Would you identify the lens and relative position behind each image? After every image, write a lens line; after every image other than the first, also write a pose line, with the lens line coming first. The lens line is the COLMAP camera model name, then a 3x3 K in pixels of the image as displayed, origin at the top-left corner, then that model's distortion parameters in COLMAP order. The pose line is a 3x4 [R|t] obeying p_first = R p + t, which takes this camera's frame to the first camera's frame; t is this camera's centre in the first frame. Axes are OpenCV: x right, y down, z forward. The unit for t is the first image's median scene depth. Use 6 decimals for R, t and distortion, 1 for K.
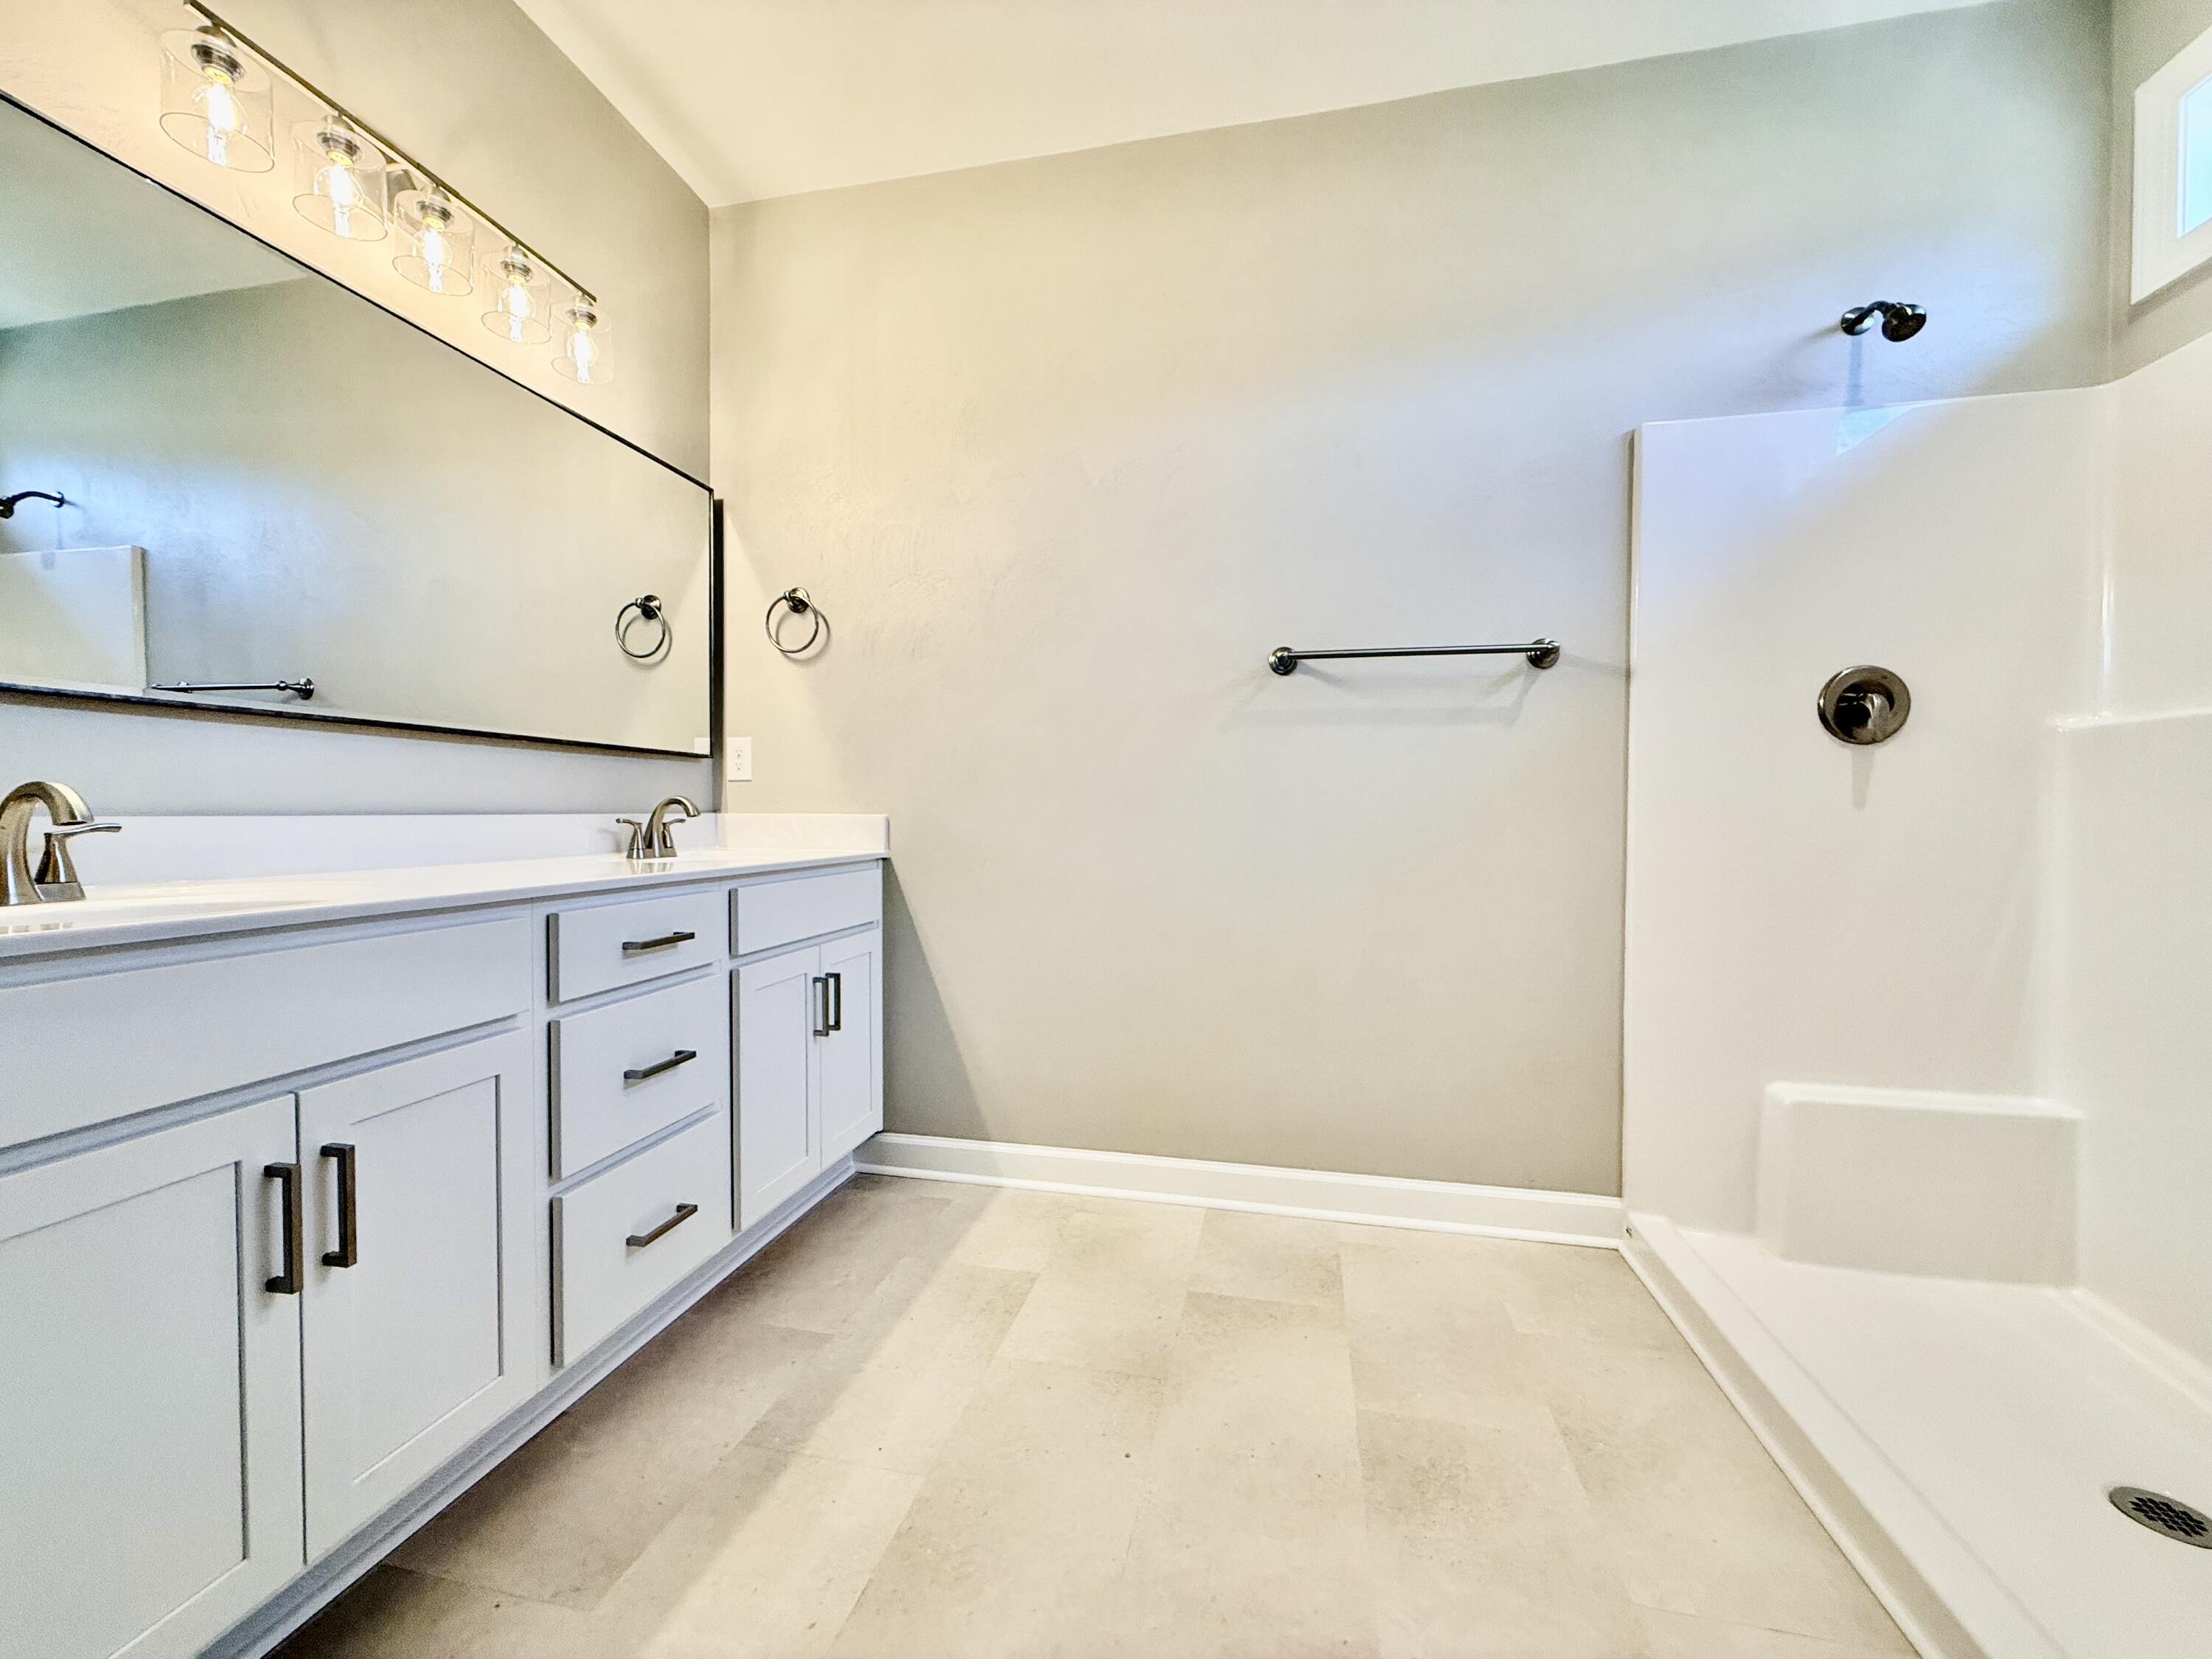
lens RADIAL K [[886.4, 0, 1095.8], [0, 886.4, 822.1], [0, 0, 1]] dist [0.000714, 0.000784]
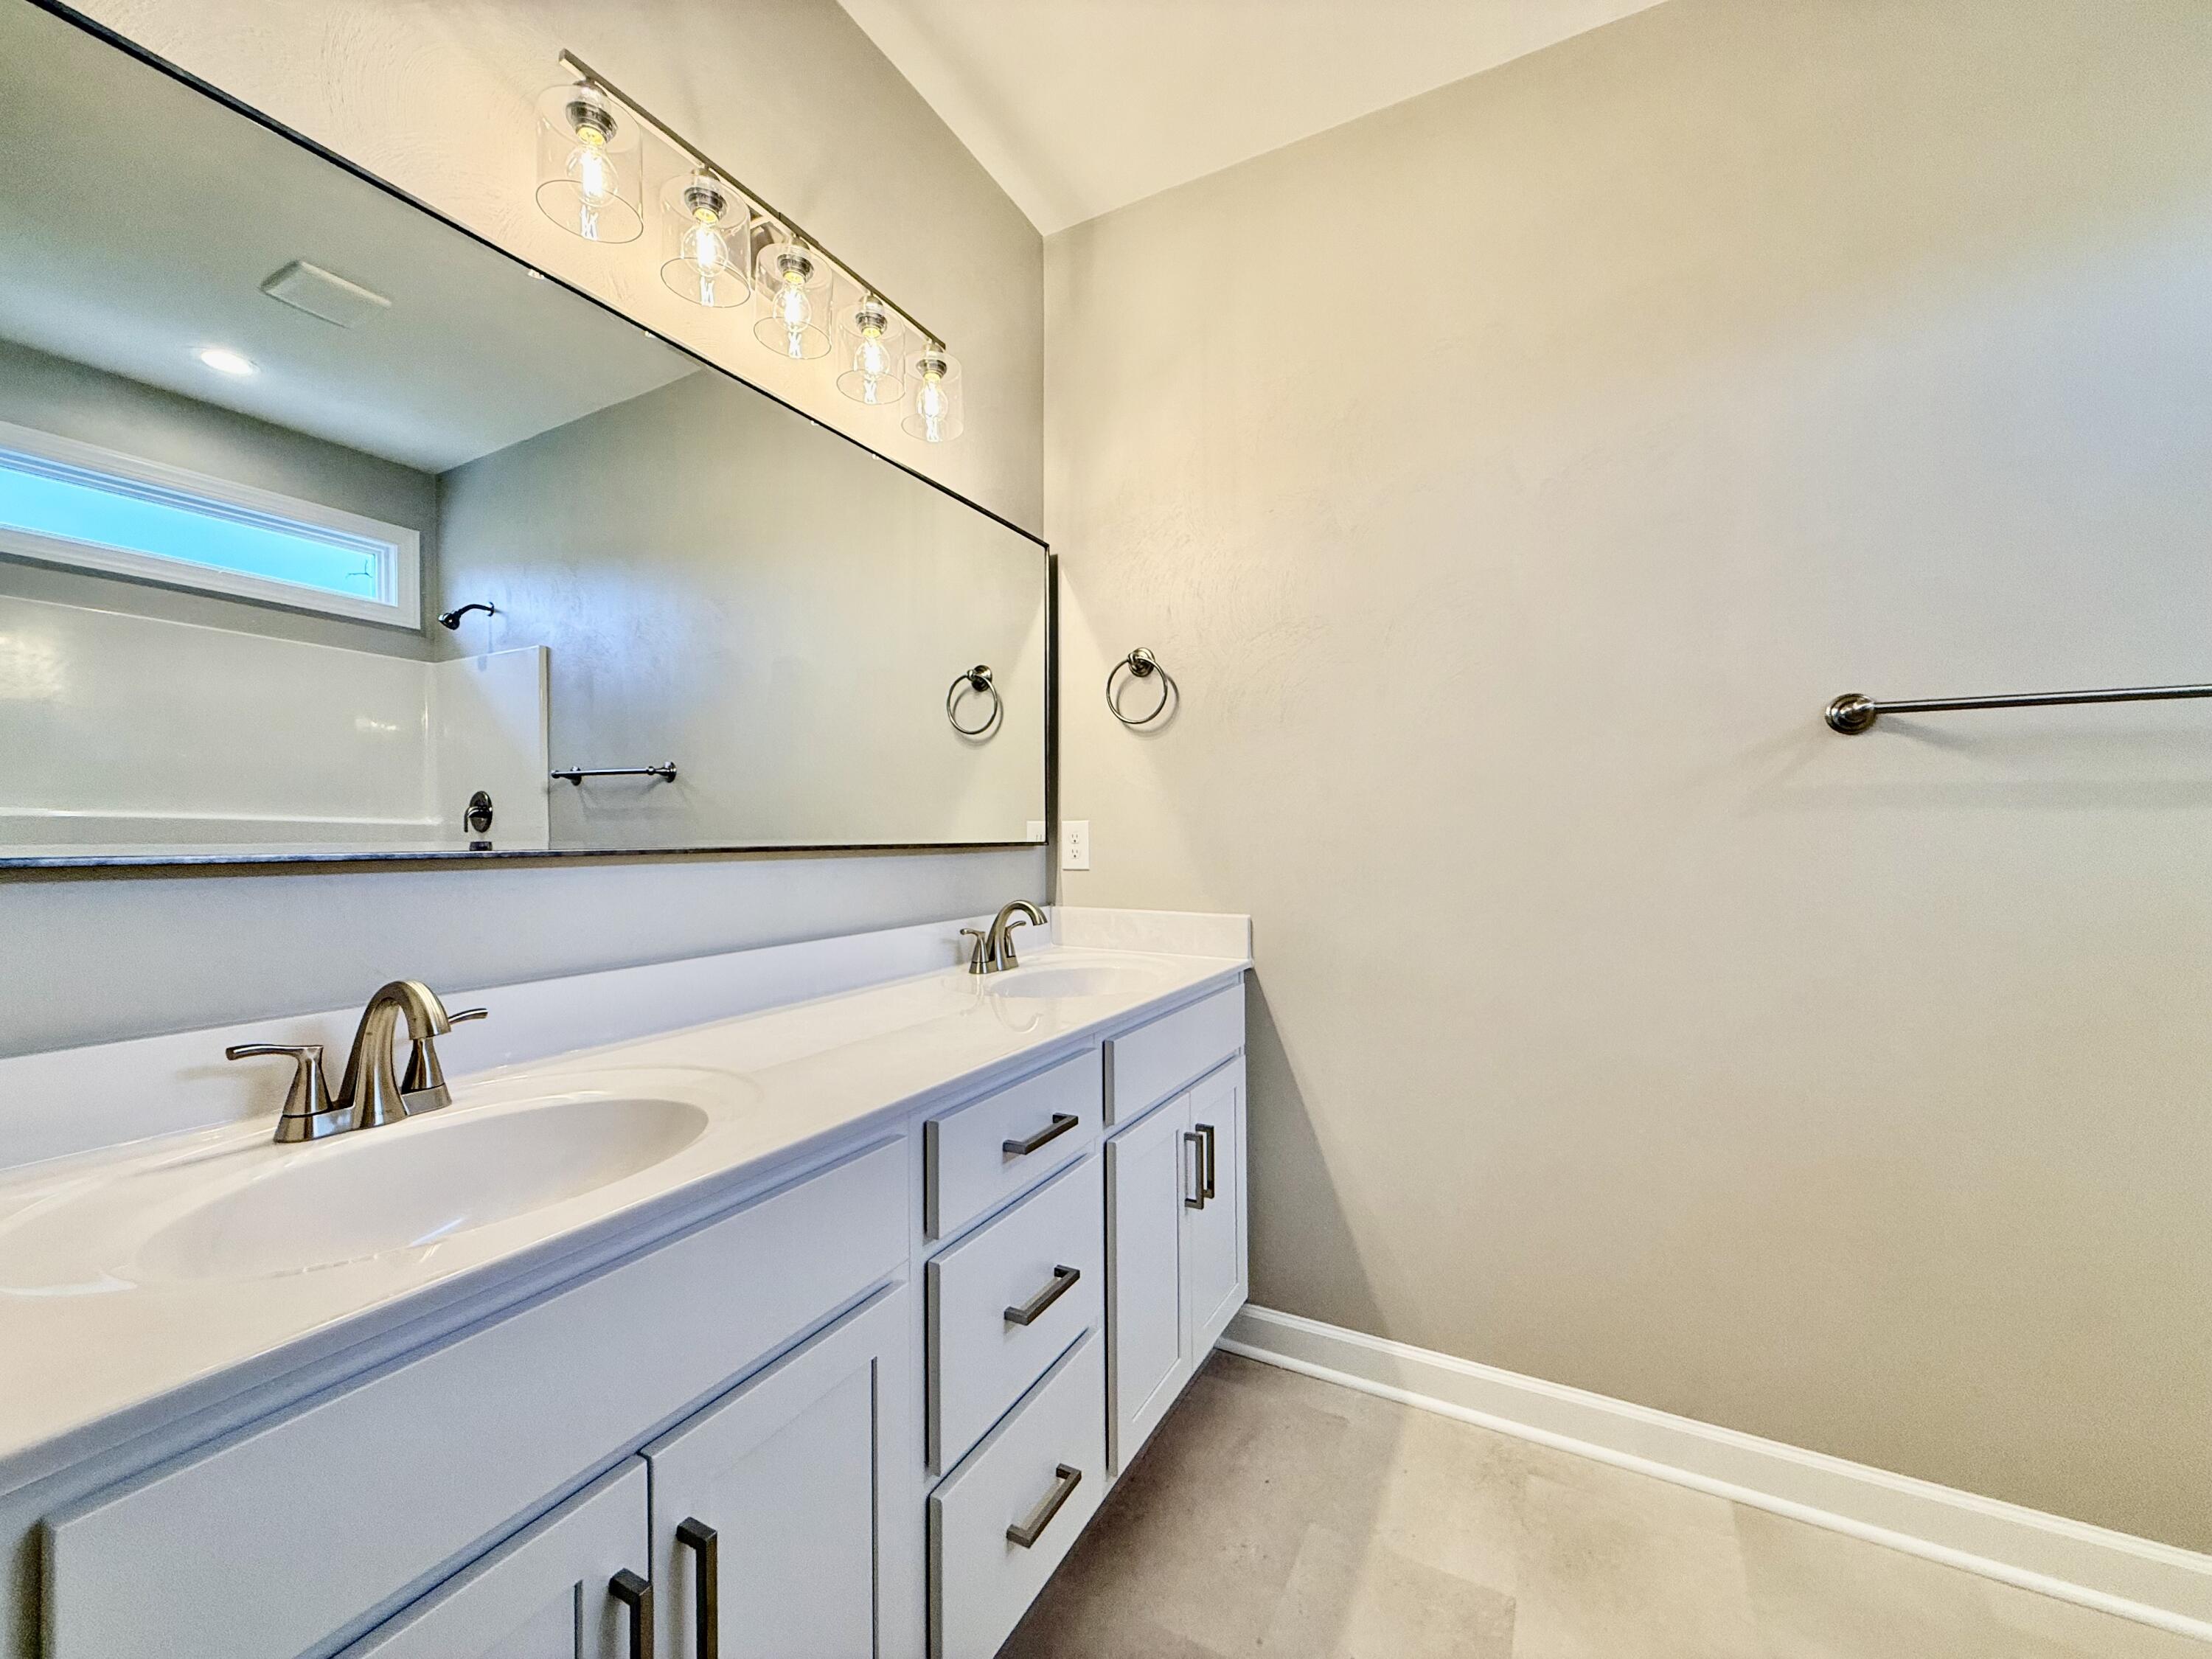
lens RADIAL K [[886.4, 0, 1095.8], [0, 886.4, 822.1], [0, 0, 1]] dist [0.000714, 0.000784]
pose [[0.961069, -0.008329, -0.276185, -0.162684], [0.002221, 0.999746, -0.022422, -0.086734], [0.276301, 0.020935, 0.960843, 0.185005]]
